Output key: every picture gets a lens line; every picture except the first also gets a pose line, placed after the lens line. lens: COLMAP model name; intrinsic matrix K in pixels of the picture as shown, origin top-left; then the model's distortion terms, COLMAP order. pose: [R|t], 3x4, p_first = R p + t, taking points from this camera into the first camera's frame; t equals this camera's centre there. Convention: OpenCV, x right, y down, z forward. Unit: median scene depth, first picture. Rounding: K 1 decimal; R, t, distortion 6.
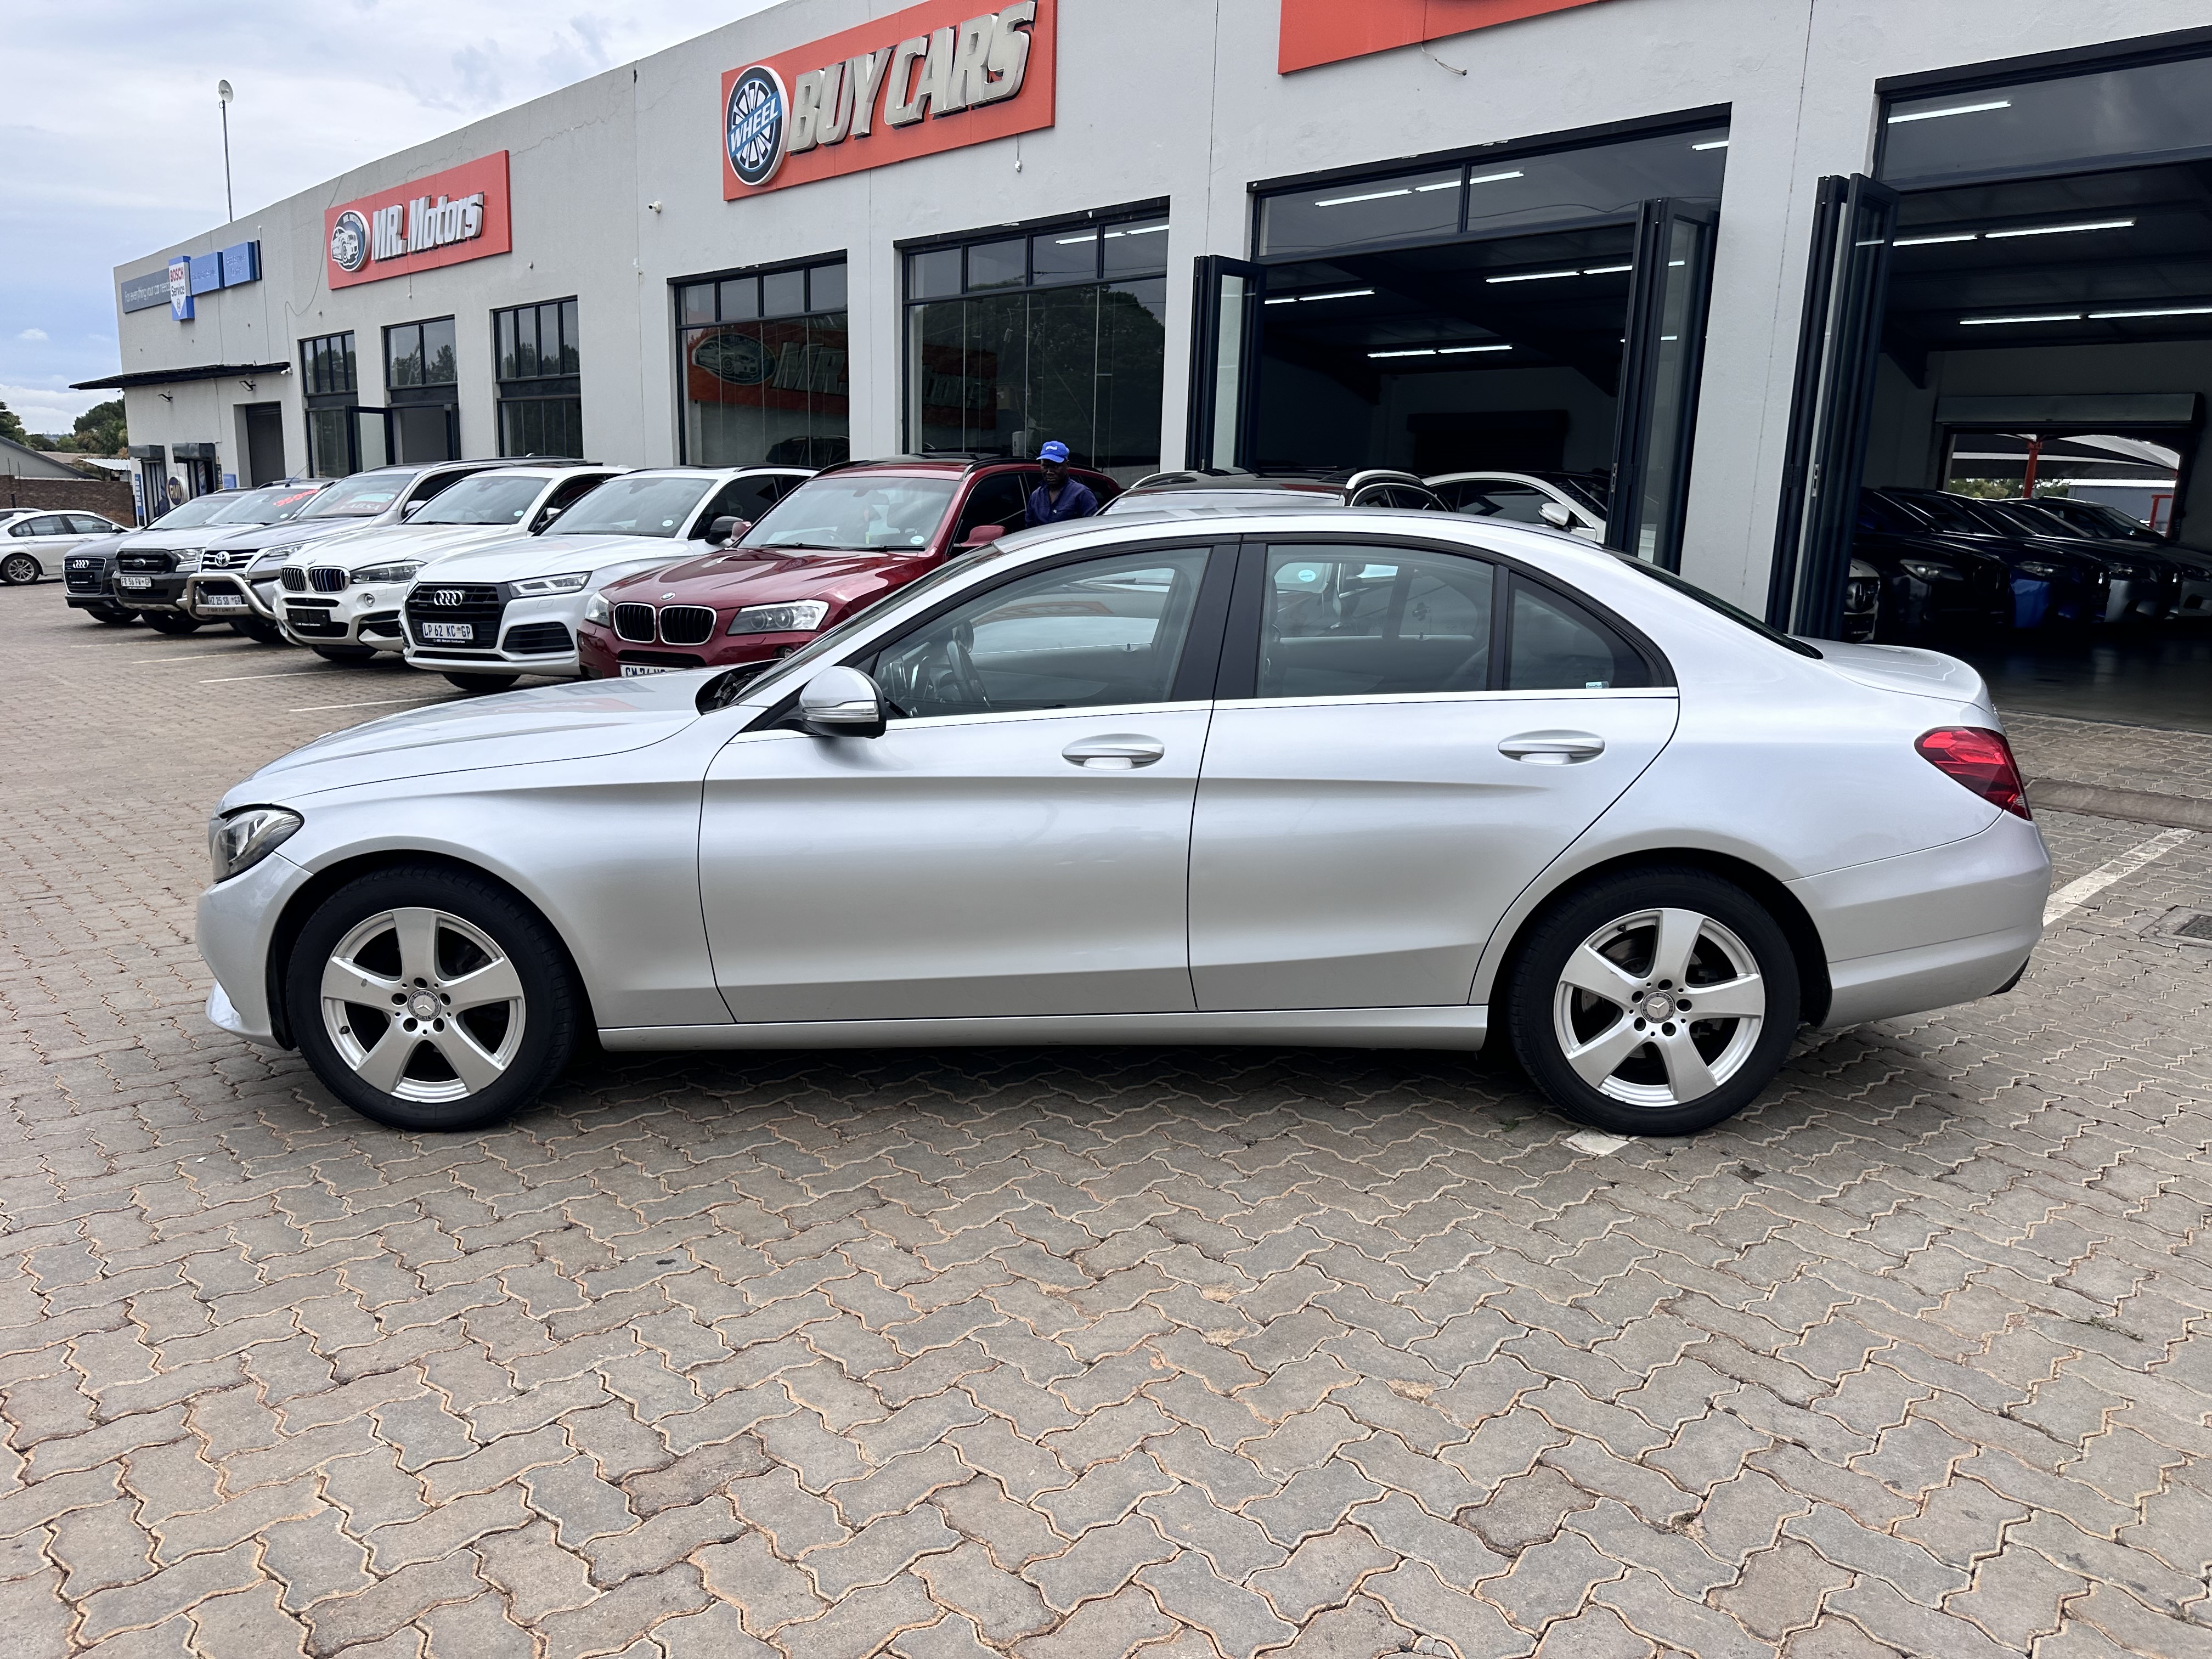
lens RADIAL K [[1597.4, 0, 1106.0], [0, 1597.4, 829.5], [0, 0, 1]] dist [0.067637, -0.069225]
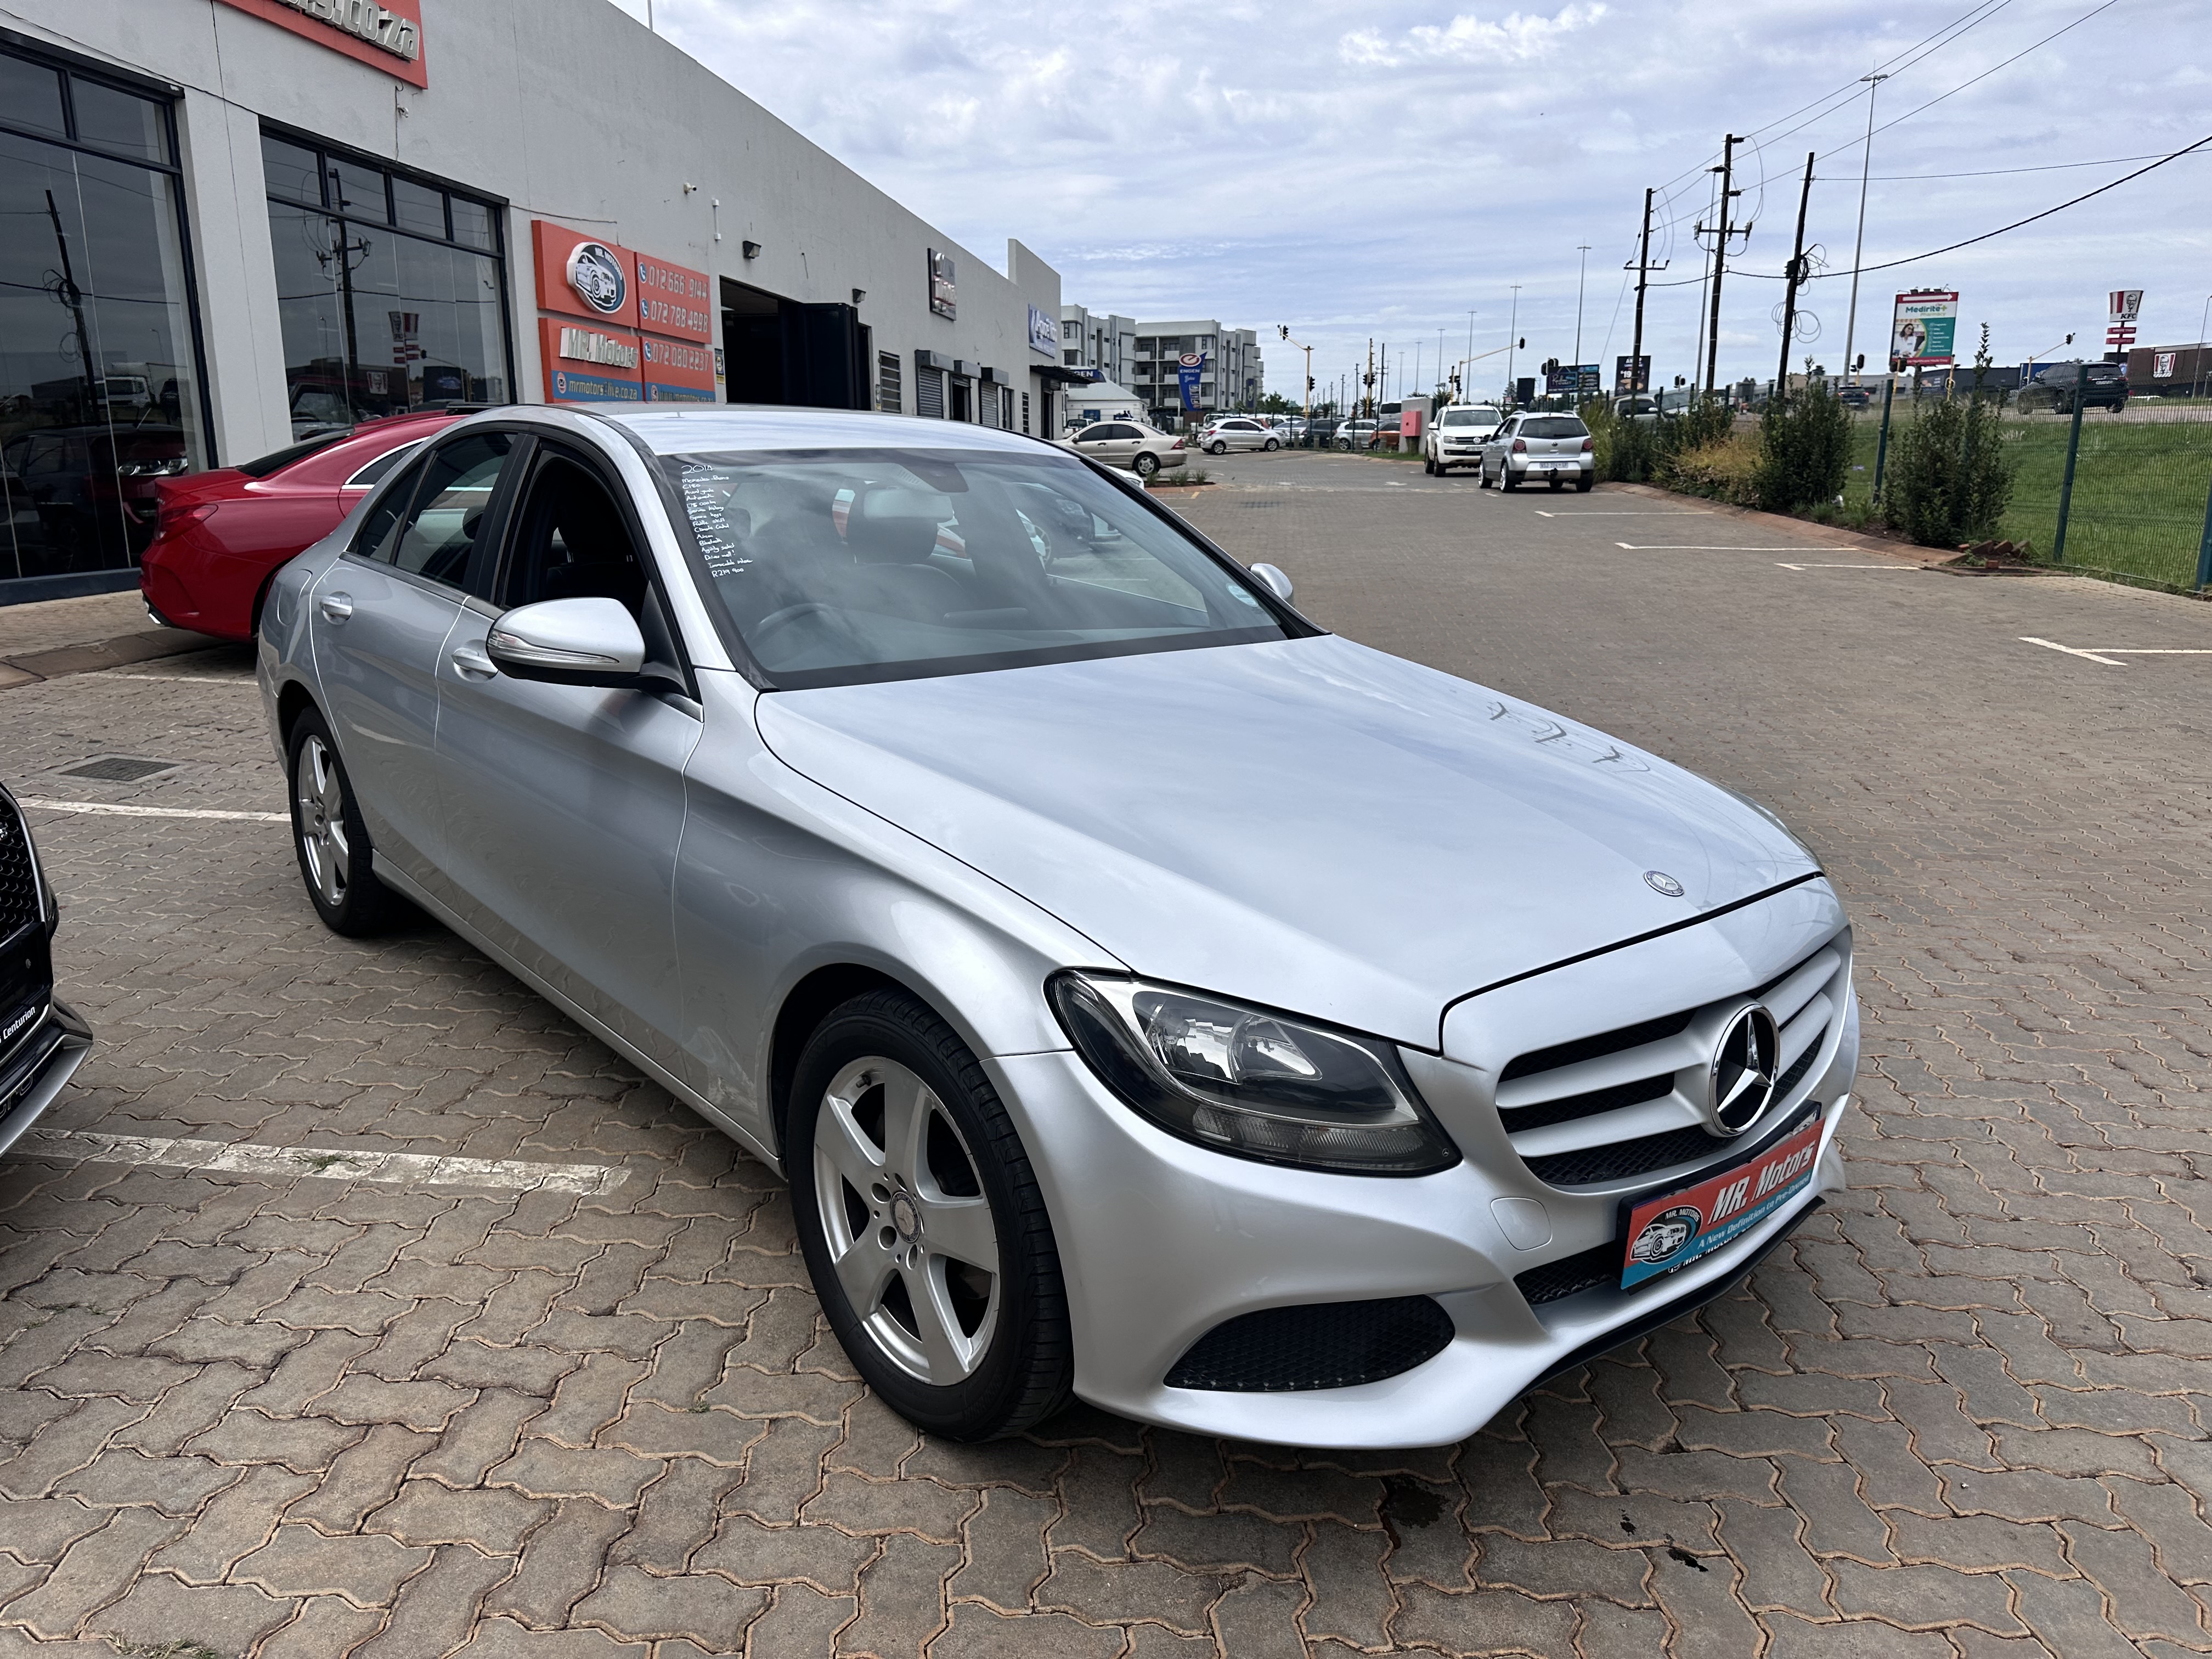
lens RADIAL K [[1605.6, 0, 1106.0], [0, 1605.6, 829.5], [0, 0, 1]] dist [0.000028, -0.001326]
pose [[-0.686280, -0.193696, 0.701072, -0.863393], [0.127167, 0.917087, 0.377862, -0.345936], [-0.716134, 0.348472, -0.604747, 1.735558]]
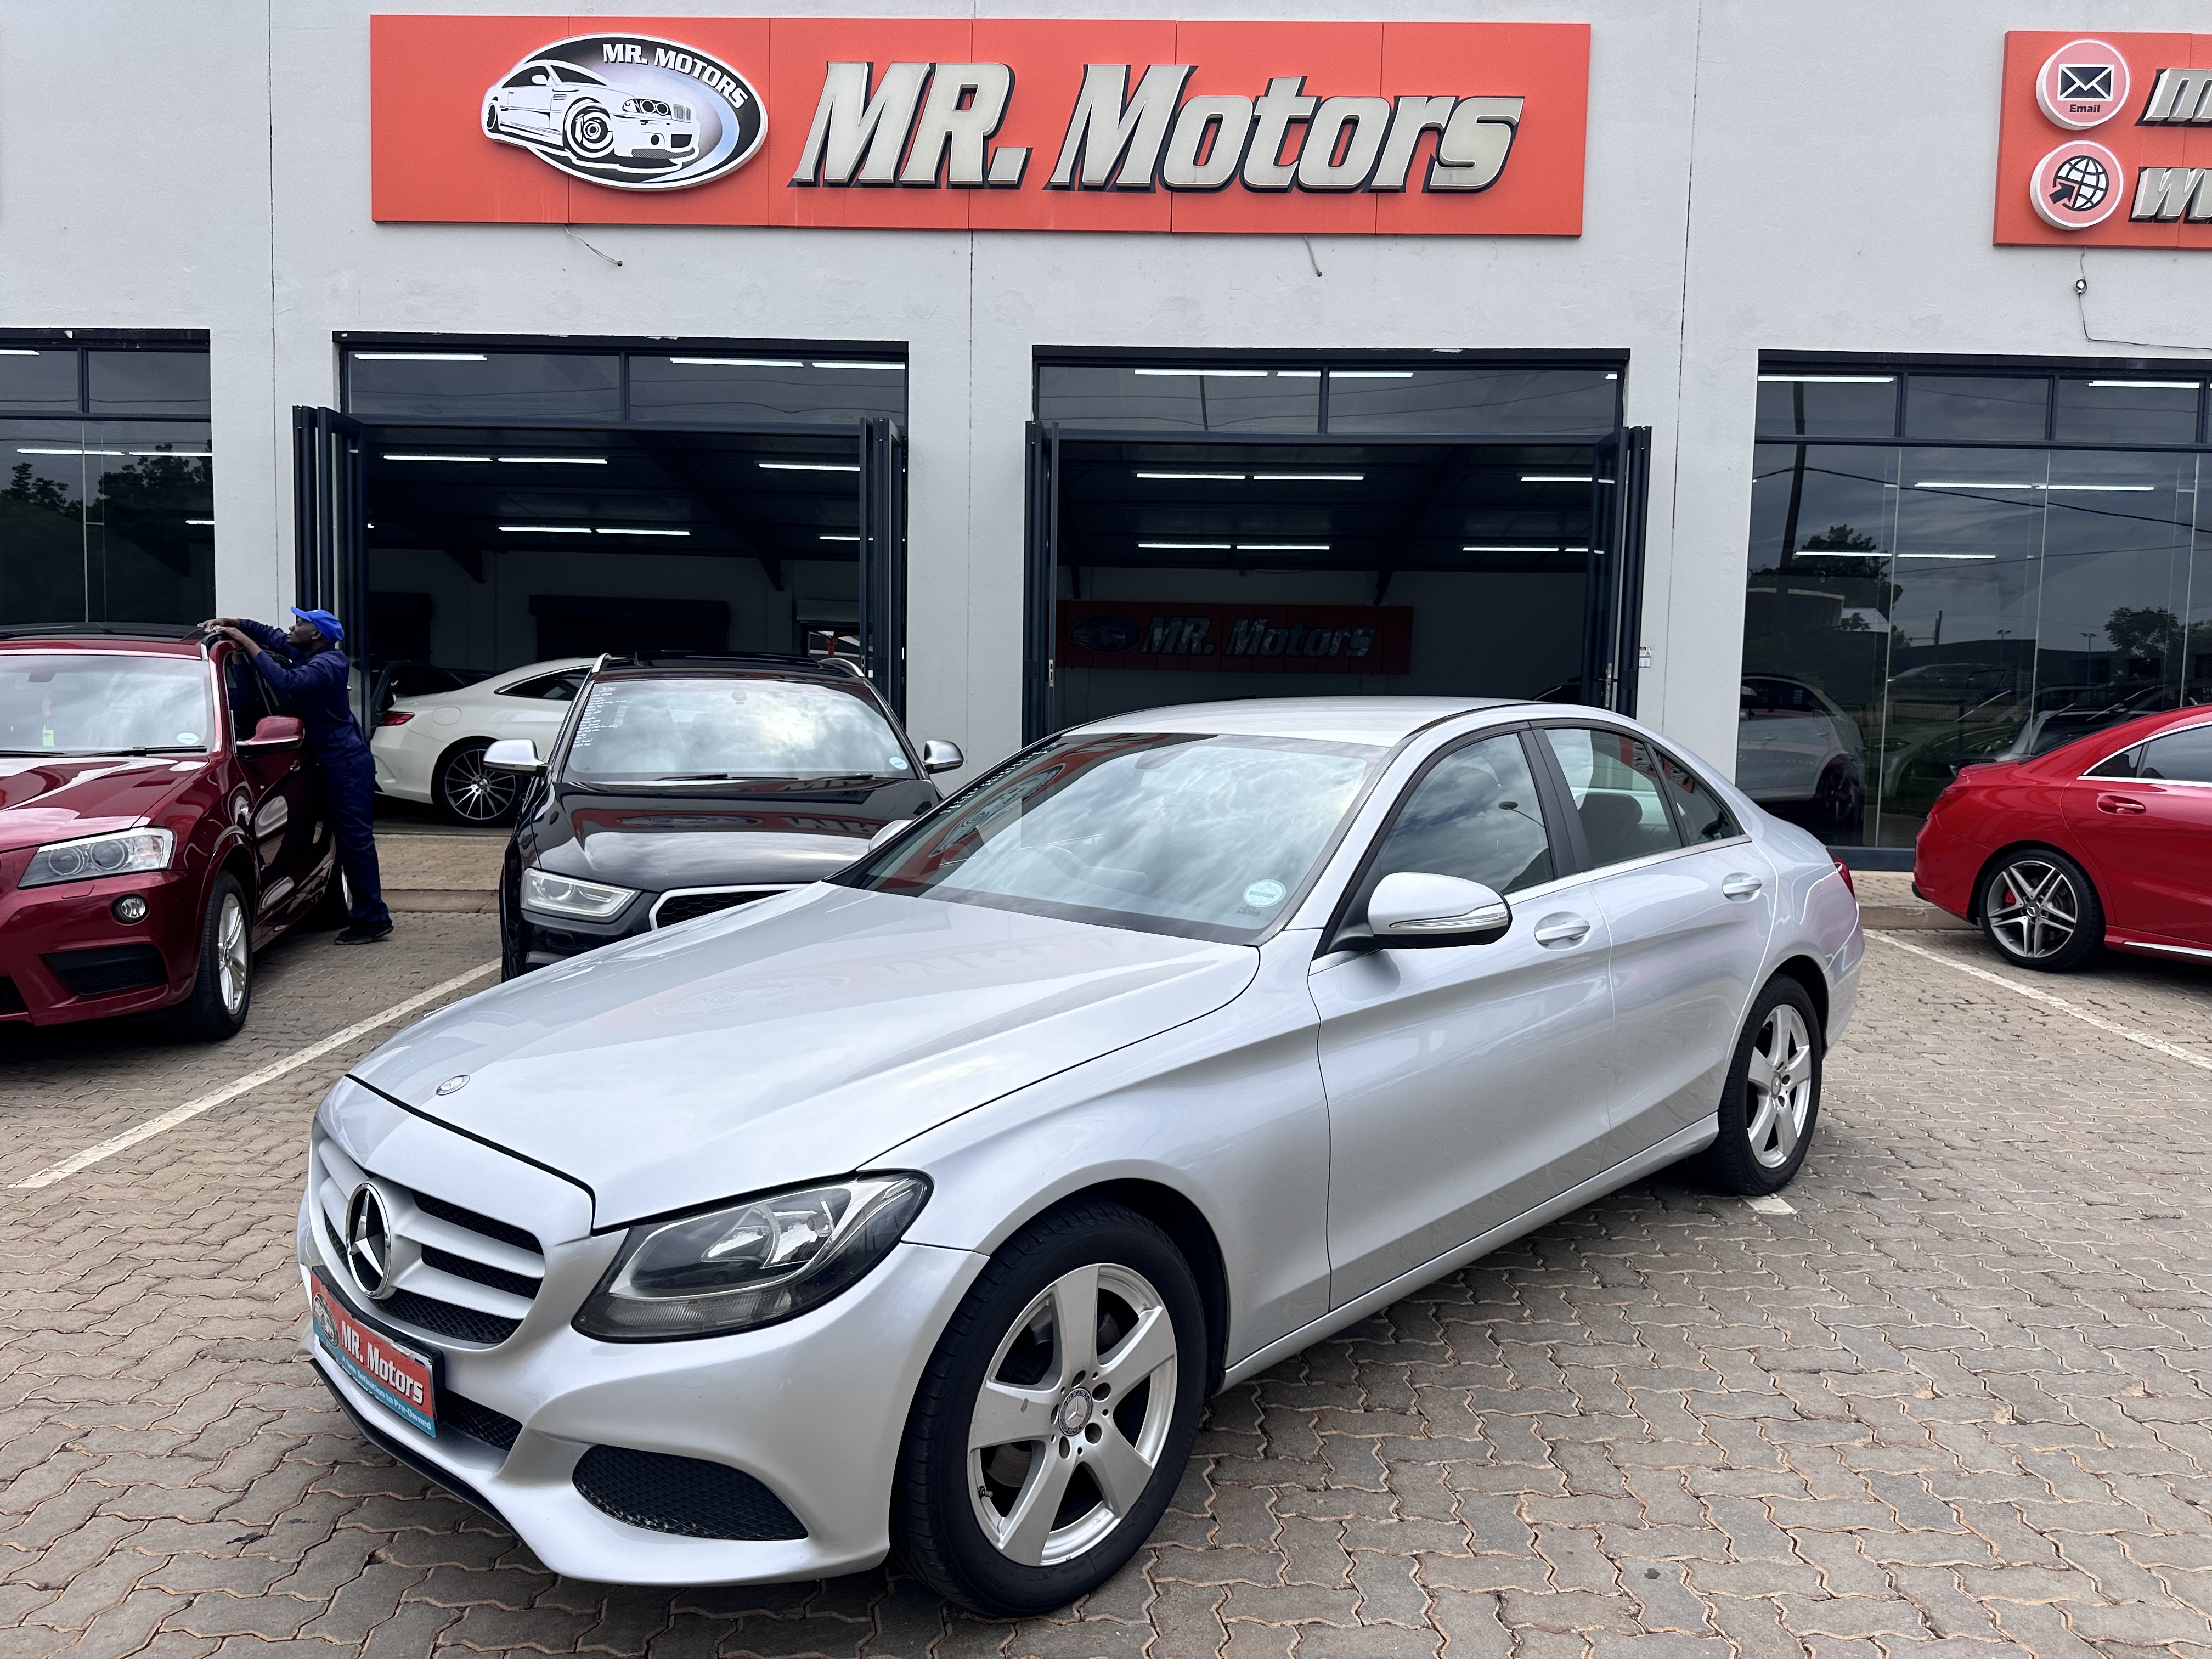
lens RADIAL K [[1584.7, 0, 1106.0], [0, 1584.7, 829.5], [0, 0, 1]] dist [0.035477, -0.049294]
pose [[0.687563, -0.069357, 0.722805, -0.898320], [0.148135, 0.987891, -0.046119, -0.106934], [-0.710854, 0.138783, 0.689511, 0.483596]]
